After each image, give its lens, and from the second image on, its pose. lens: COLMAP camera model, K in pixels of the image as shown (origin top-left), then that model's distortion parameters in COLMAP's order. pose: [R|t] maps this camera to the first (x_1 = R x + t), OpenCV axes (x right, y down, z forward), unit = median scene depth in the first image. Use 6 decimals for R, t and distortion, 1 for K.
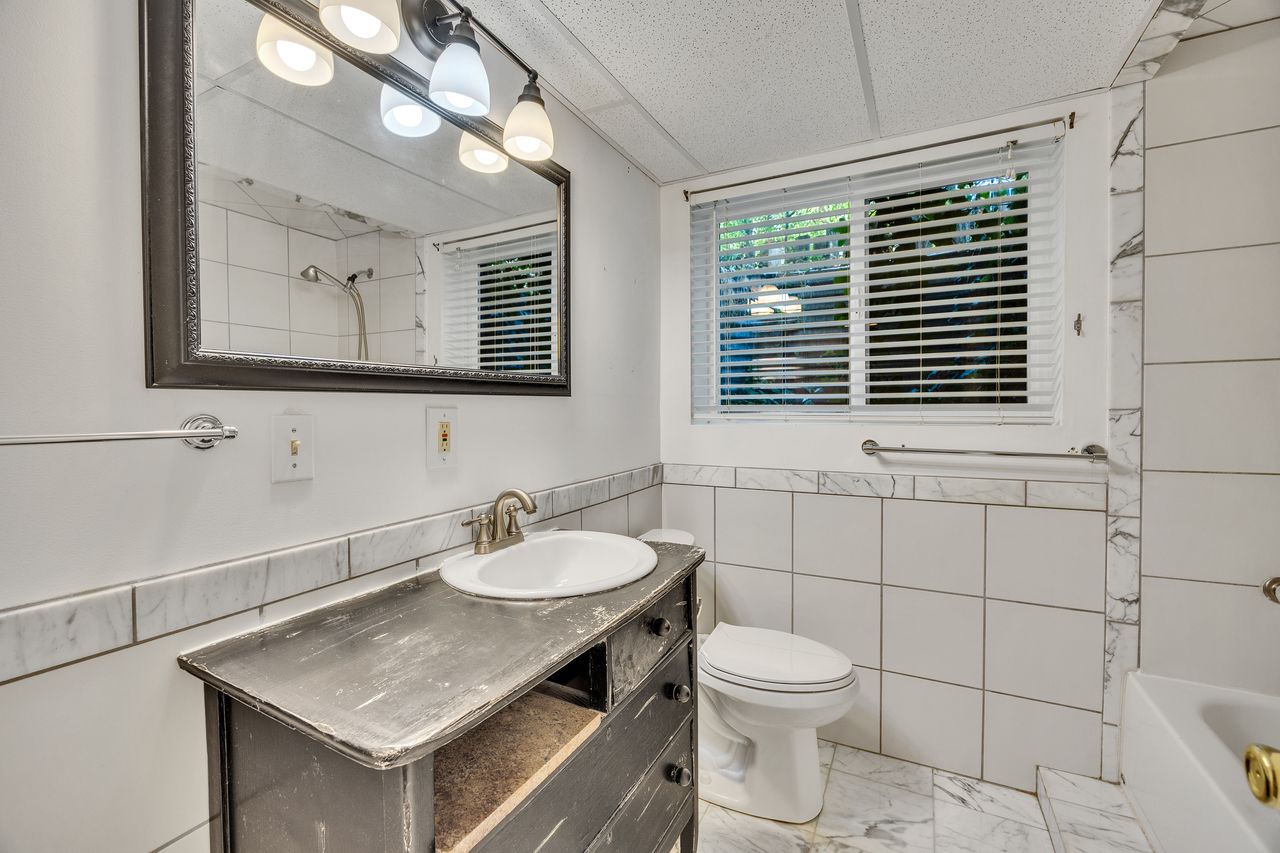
lens RADIAL K [[532.3, 0, 635.1], [0, 532.3, 416.4], [0, 0, 1]] dist [-0.013520, 0.000864]
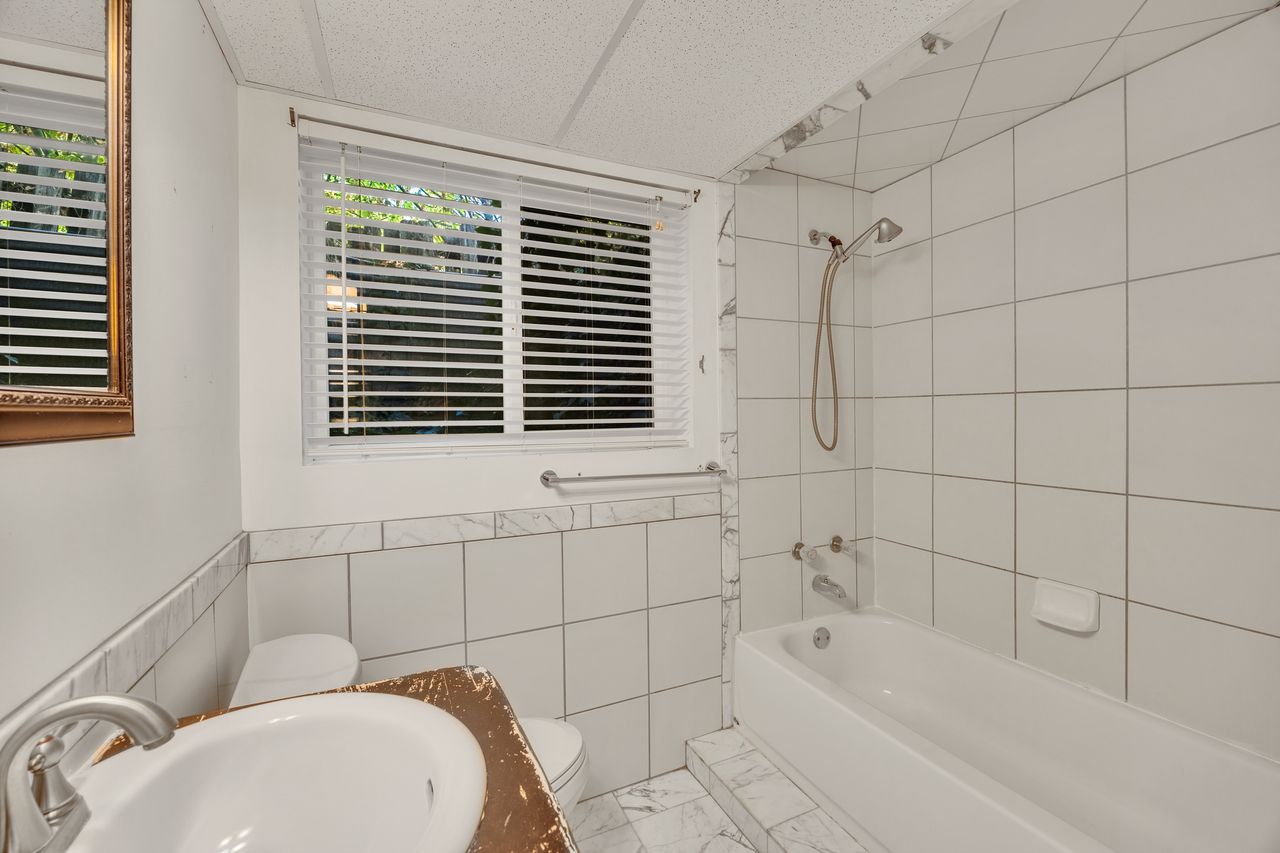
lens RADIAL K [[532.3, 0, 640.3], [0, 532.3, 428.9], [0, 0, 1]] dist [-0.013520, 0.000864]
pose [[0.601803, -0.011612, 0.798560, -0.228071], [0.028058, 0.999584, -0.006610, -0.020174], [-0.798151, 0.026384, 0.601879, 0.372063]]
